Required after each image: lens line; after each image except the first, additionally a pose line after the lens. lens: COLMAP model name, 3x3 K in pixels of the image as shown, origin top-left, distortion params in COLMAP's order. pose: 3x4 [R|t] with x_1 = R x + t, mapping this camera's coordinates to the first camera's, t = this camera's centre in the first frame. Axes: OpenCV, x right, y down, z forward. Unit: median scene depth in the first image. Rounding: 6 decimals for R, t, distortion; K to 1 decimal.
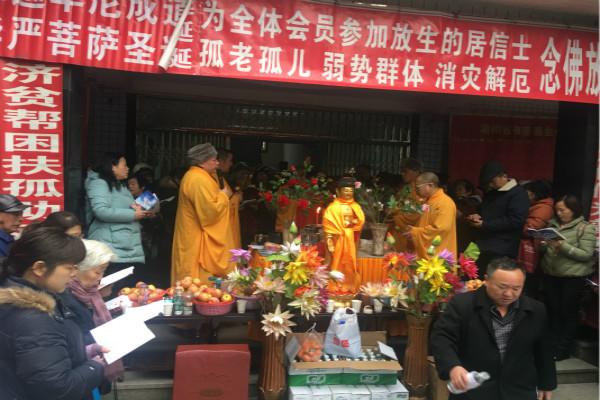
lens RADIAL K [[503.2, 0, 299.0], [0, 503.2, 202.8], [0, 0, 1]] dist [0.108307, -0.114840]
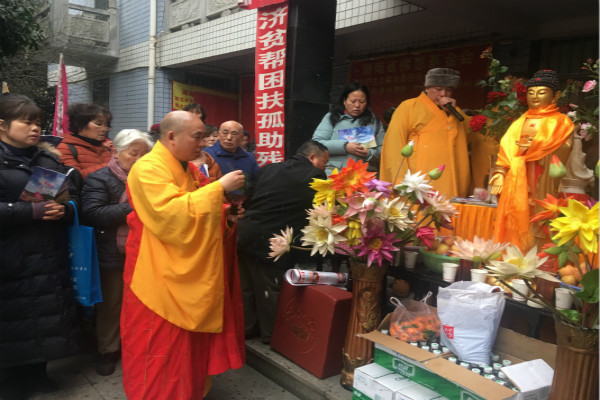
lens RADIAL K [[503.2, 0, 305.8], [0, 503.2, 214.2], [0, 0, 1]] dist [0.108307, -0.114840]
pose [[0.466902, 0.088782, -0.879841, 0.512837], [-0.080038, 0.995106, 0.057940, 0.103717], [0.880680, 0.043369, 0.471723, 0.509562]]
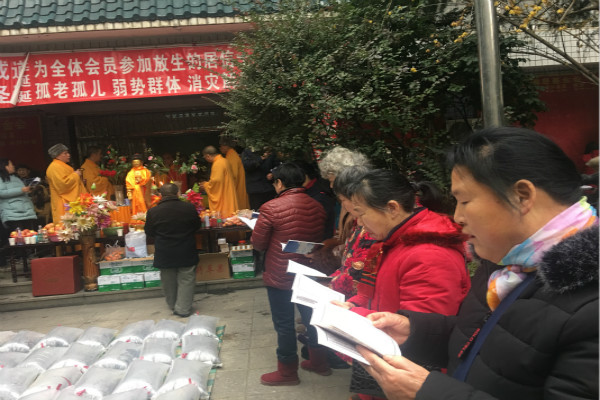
lens RADIAL K [[503.2, 0, 307.1], [0, 503.2, 216.2], [0, 0, 1]] dist [0.108307, -0.114840]
pose [[0.984780, -0.114483, -0.130777, 0.862169], [0.119219, 0.992446, 0.028948, 0.174098], [0.126475, -0.044099, 0.990989, -0.600459]]
